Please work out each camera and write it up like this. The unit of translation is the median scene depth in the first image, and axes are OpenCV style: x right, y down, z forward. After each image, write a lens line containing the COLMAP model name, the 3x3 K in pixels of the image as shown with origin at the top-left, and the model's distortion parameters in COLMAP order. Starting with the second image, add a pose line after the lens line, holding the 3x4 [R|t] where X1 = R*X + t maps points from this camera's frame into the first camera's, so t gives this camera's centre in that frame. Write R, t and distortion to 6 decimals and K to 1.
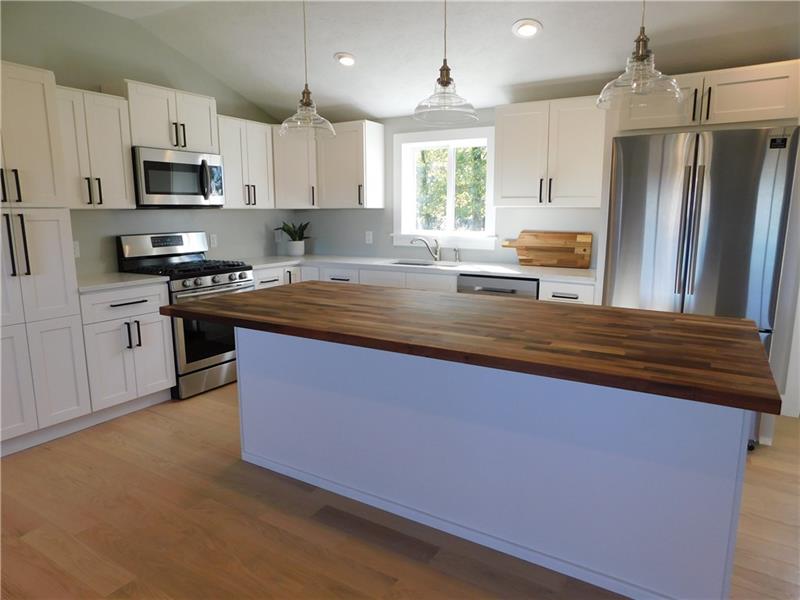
lens RADIAL K [[528.9, 0, 399.7], [0, 528.9, 300.6], [0, 0, 1]] dist [-0.050852, 0.038849]
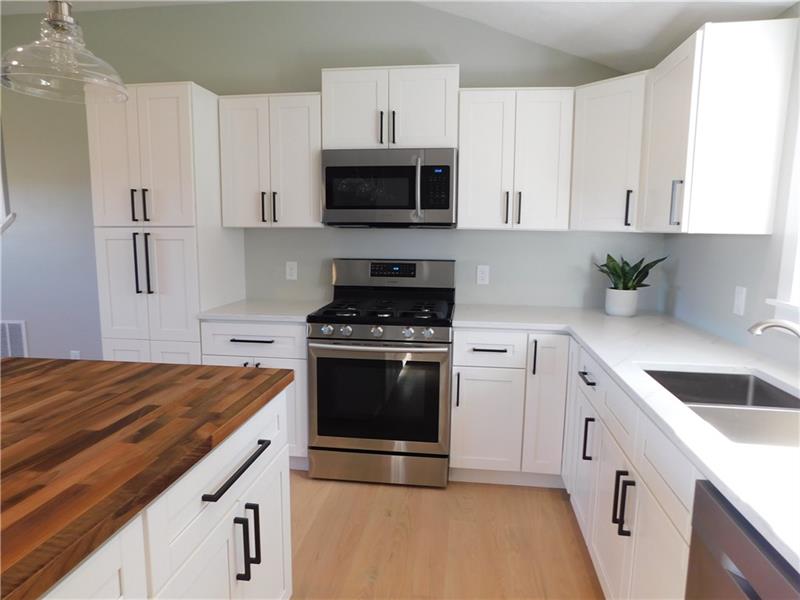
lens RADIAL K [[528.9, 0, 405.3], [0, 528.9, 296.3], [0, 0, 1]] dist [-0.050852, 0.038849]
pose [[0.407269, 0.126801, -0.904463, 0.289442], [-0.163137, 0.984489, 0.064561, -0.140953], [0.898620, 0.121258, 0.421637, 0.762882]]
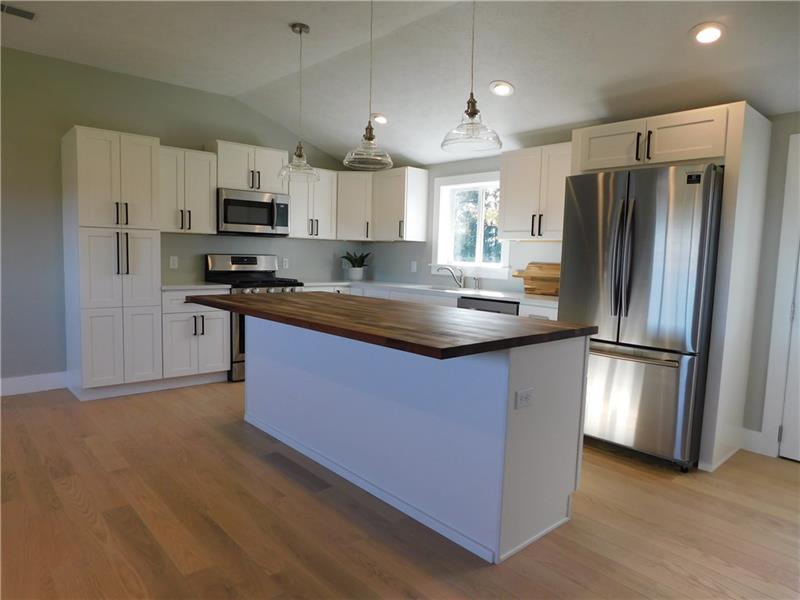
lens RADIAL K [[528.9, 0, 402.4], [0, 528.9, 303.1], [0, 0, 1]] dist [-0.050852, 0.038849]
pose [[0.957935, 0.054457, -0.281770, 0.328828], [-0.077091, 0.994573, -0.069866, 0.055374], [0.276436, 0.088649, 0.956935, -0.134356]]
